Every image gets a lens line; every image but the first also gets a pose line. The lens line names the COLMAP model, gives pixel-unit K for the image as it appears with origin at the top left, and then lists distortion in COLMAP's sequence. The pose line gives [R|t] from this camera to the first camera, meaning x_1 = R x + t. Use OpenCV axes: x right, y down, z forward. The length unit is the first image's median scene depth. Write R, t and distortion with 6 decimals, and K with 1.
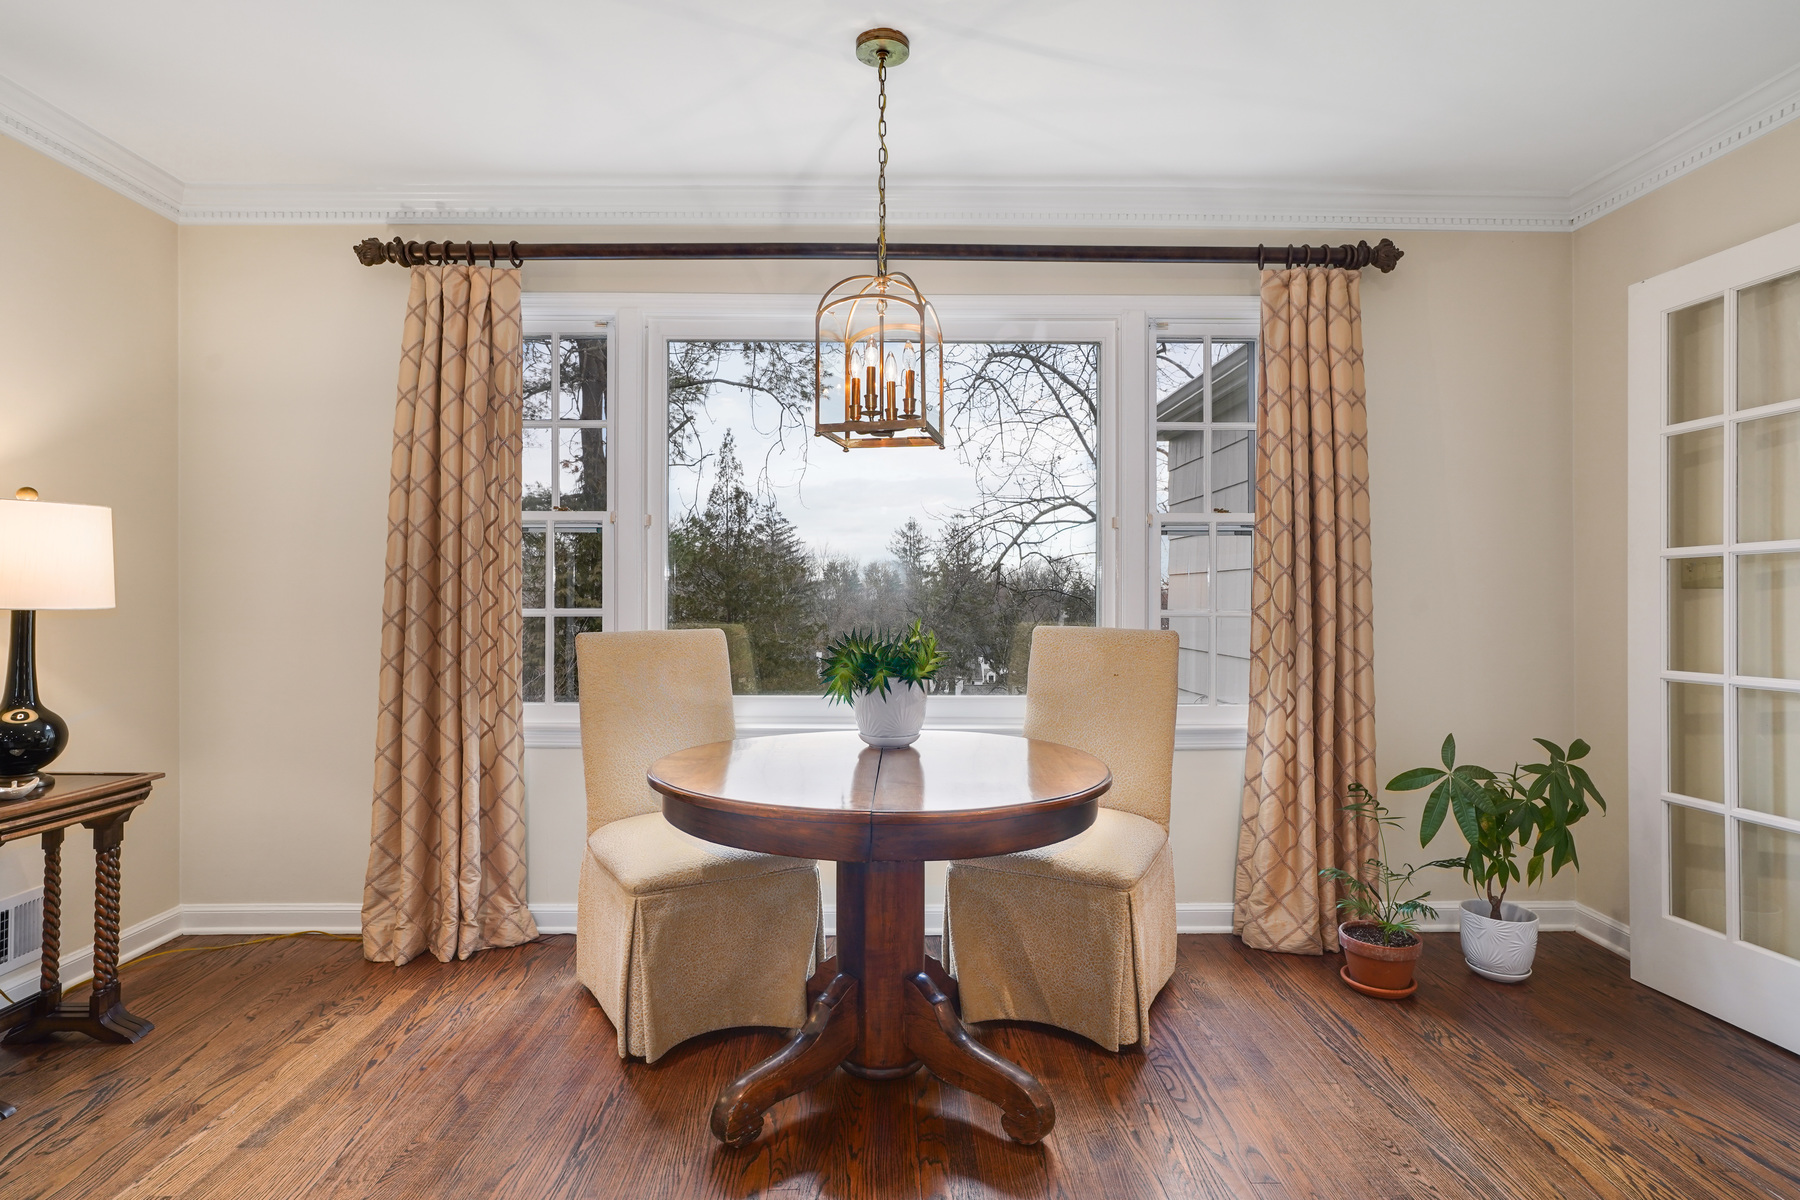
lens RADIAL K [[962.4, 0, 900.0], [0, 962.4, 600.0], [0, 0, 1]] dist [-0.025983, 0.000274]
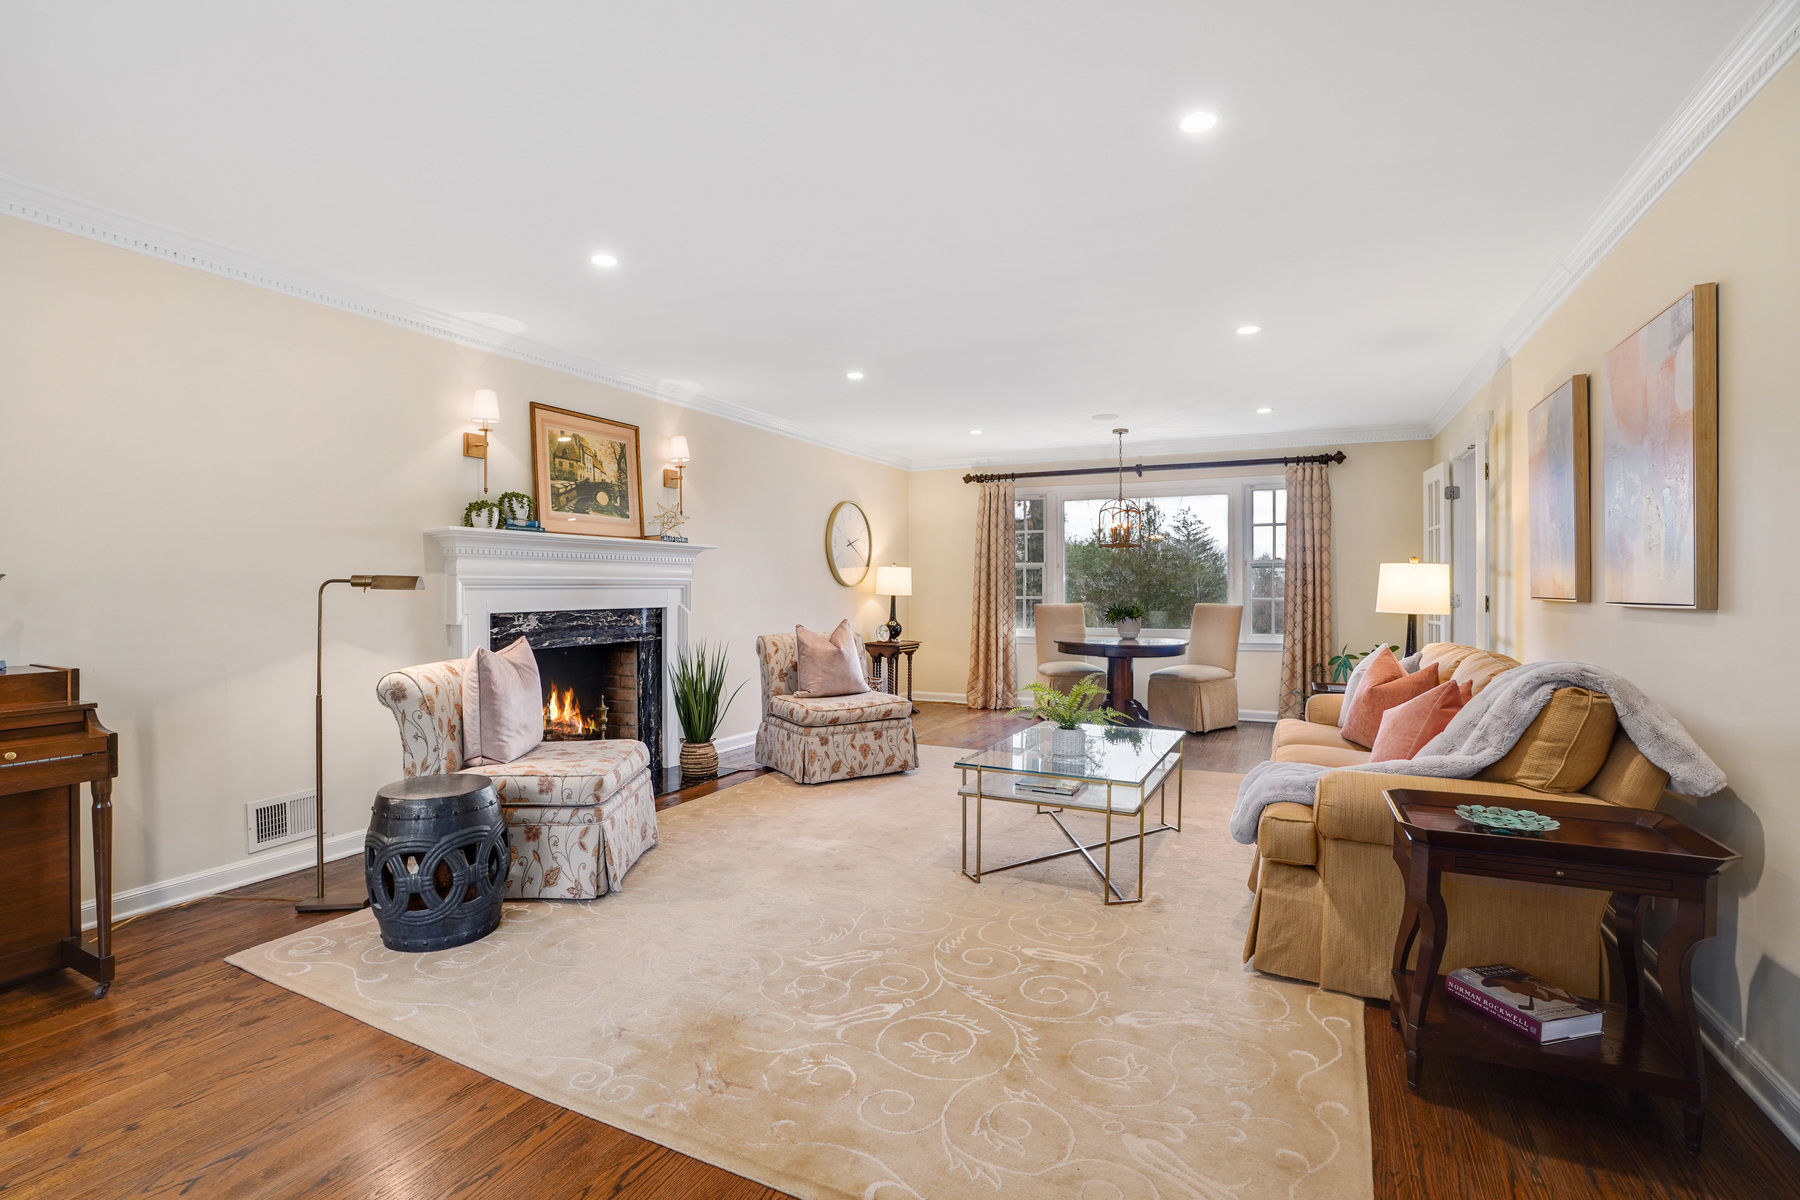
lens RADIAL K [[847.1, 0, 894.9], [0, 847.1, 597.7], [0, 0, 1]] dist [-0.065589, 0.030470]
pose [[0.889049, 0.003122, -0.457802, 0.483628], [0.000052, 0.999976, 0.006919, -0.004078], [0.457813, -0.006175, 0.889027, -1.537274]]
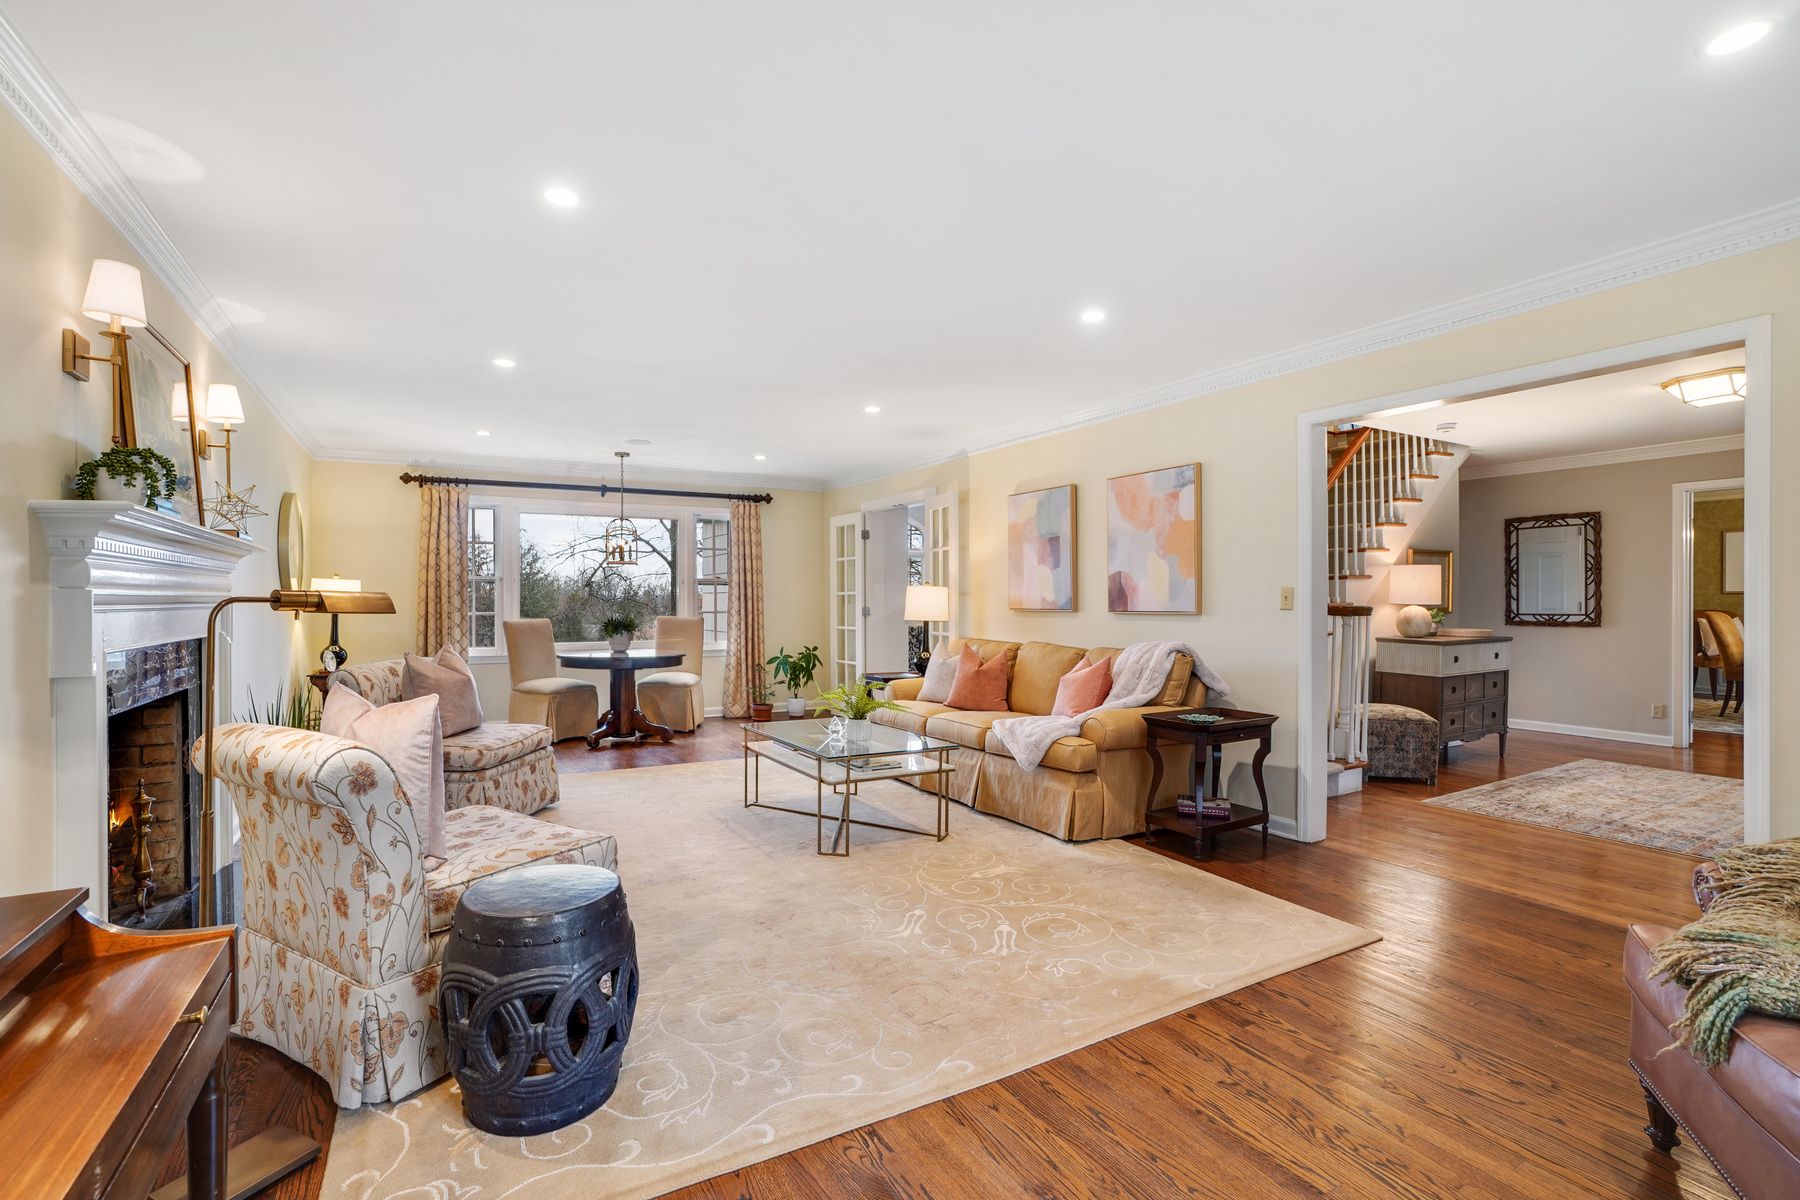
lens RADIAL K [[823.0, 0, 900.0], [0, 823.0, 600.0], [0, 0, 1]] dist [-0.059921, 0.028386]
pose [[0.871667, -0.002691, 0.490091, -0.466111], [0.004354, 0.999988, -0.002253, -0.015836], [-0.490079, 0.004098, 0.871668, -1.654798]]
